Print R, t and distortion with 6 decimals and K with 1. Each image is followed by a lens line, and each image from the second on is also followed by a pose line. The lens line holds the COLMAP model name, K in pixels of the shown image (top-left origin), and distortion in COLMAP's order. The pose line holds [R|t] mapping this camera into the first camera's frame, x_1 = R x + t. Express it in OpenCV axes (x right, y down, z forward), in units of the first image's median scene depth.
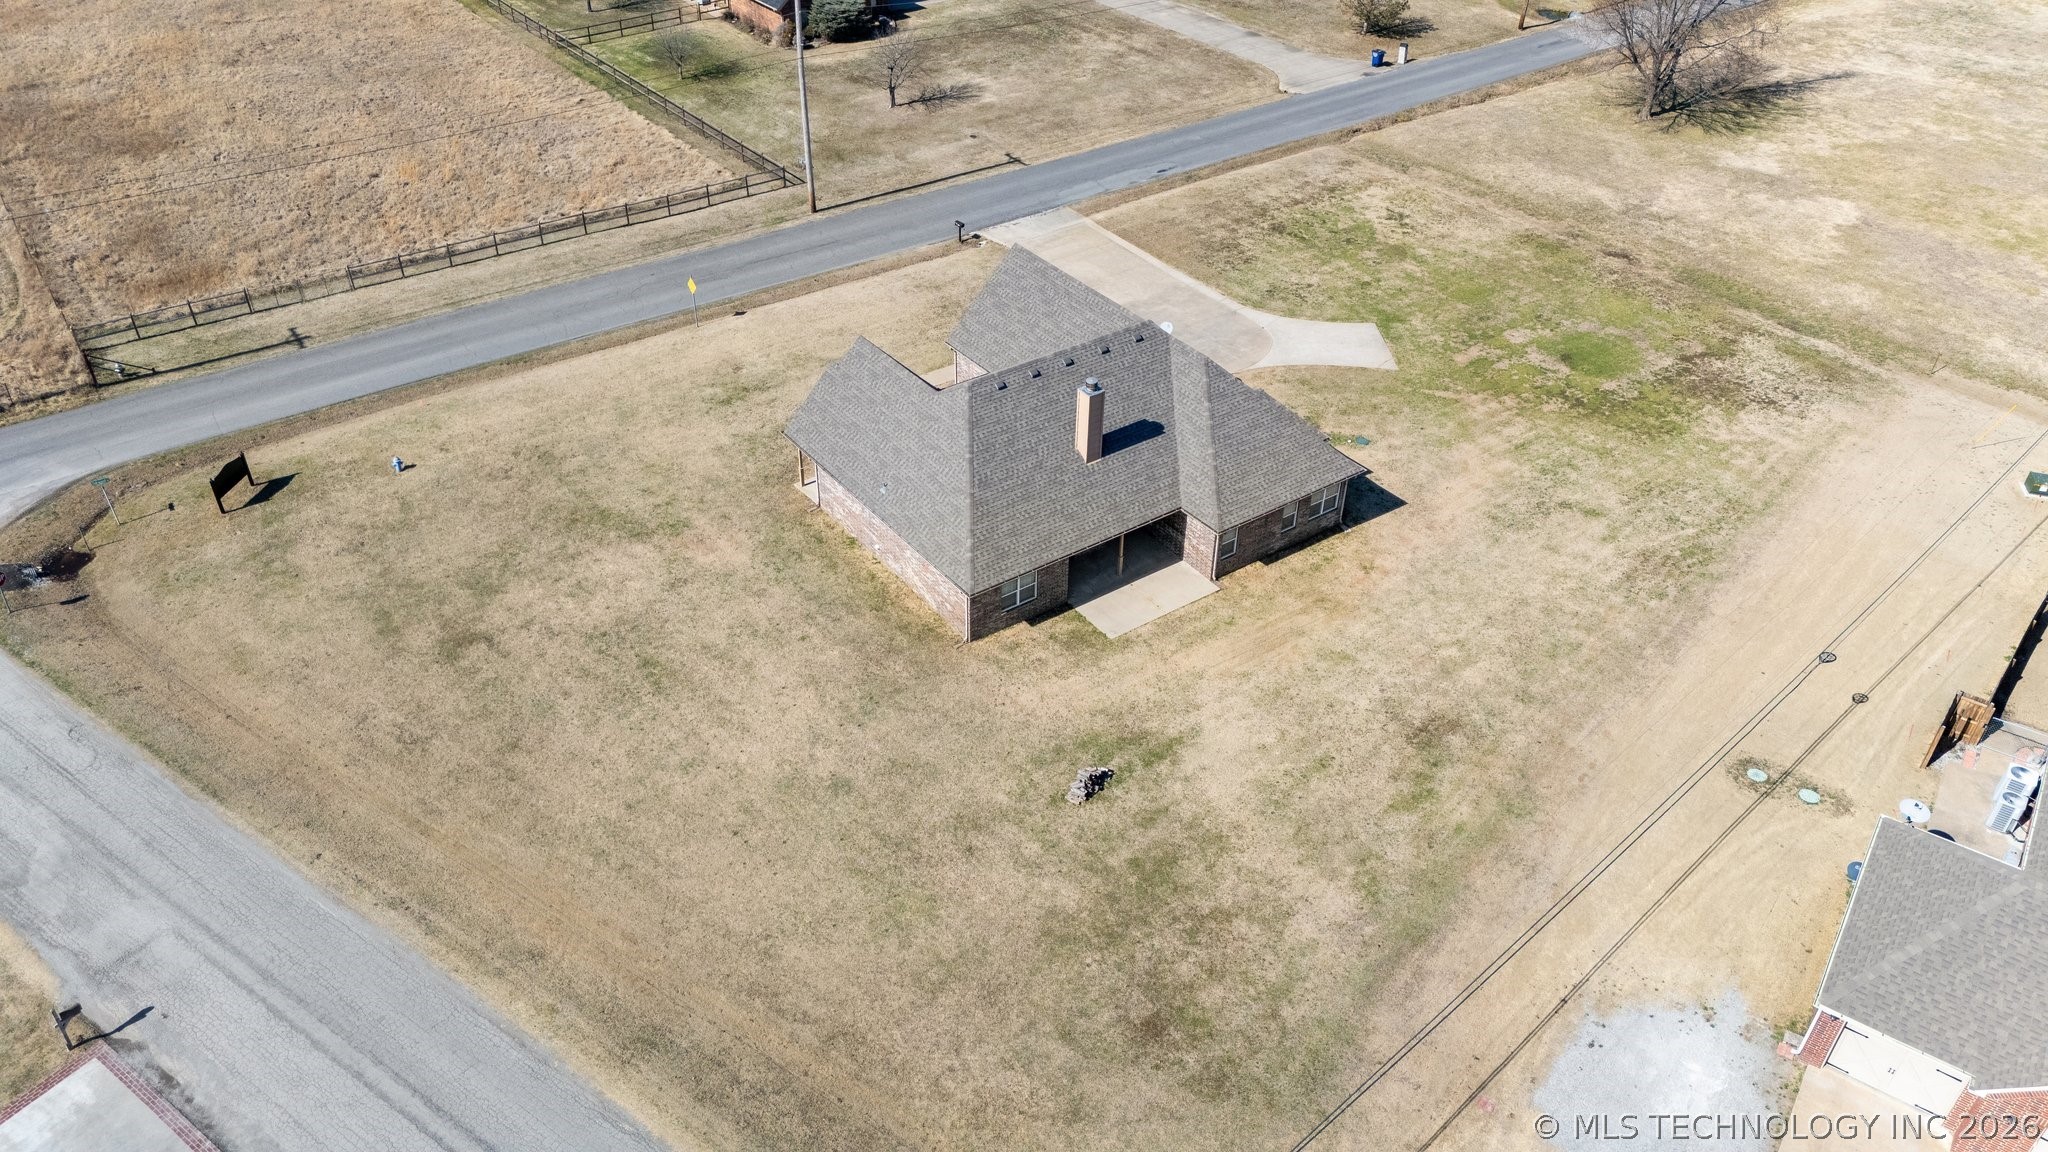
lens RADIAL K [[1463.6, 0, 1018.6], [0, 1463.6, 598.8], [0, 0, 1]] dist [0.062120, -0.051457]
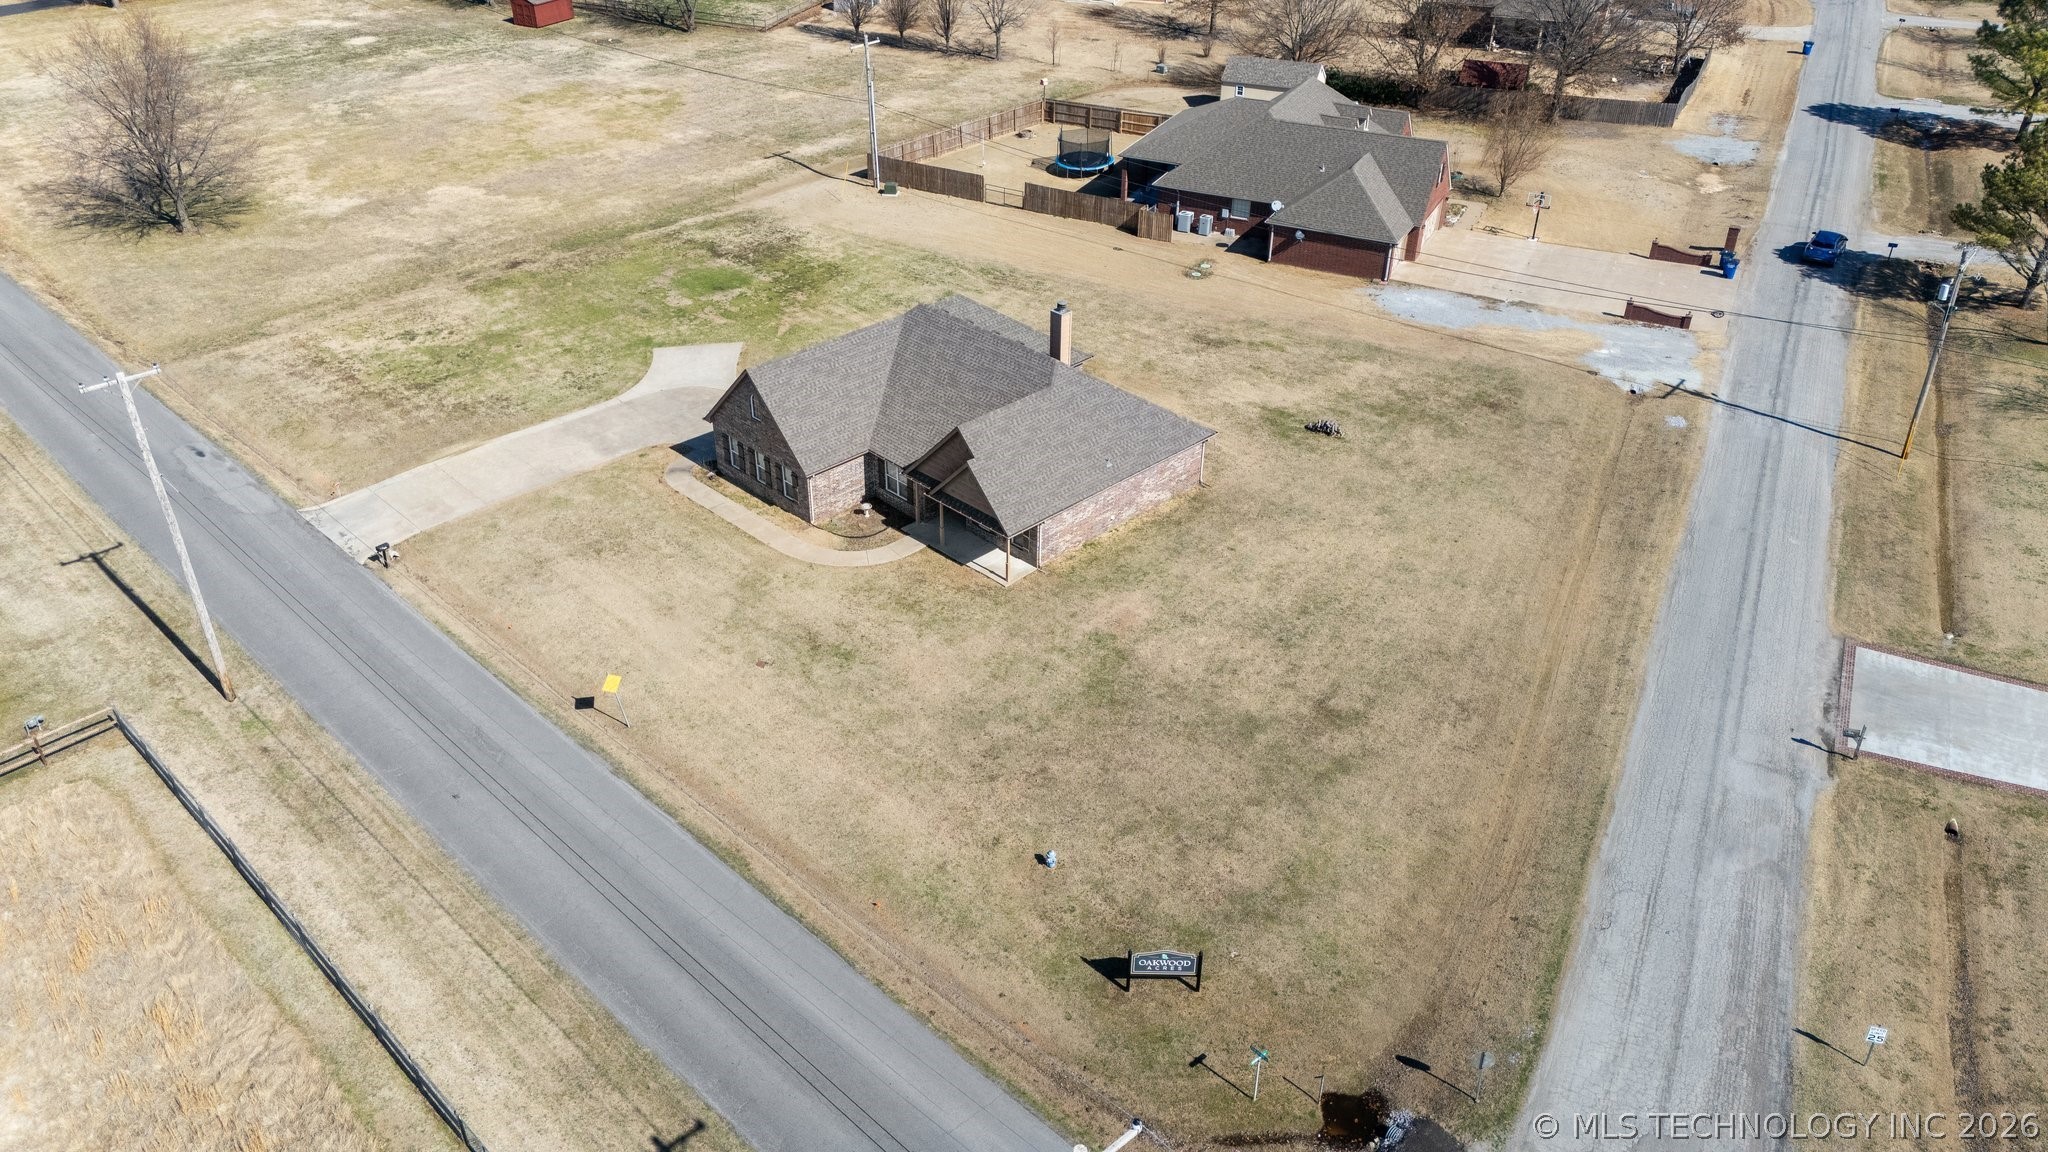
lens RADIAL K [[1532.4, 0, 1014.7], [0, 1532.4, 581.9], [0, 0, 1]] dist [0.068822, -0.062415]
pose [[-0.154890, -0.535111, 0.830461, -0.845620], [0.598402, 0.618039, 0.509845, -0.504408], [-0.786081, 0.575919, 0.224484, 0.633777]]
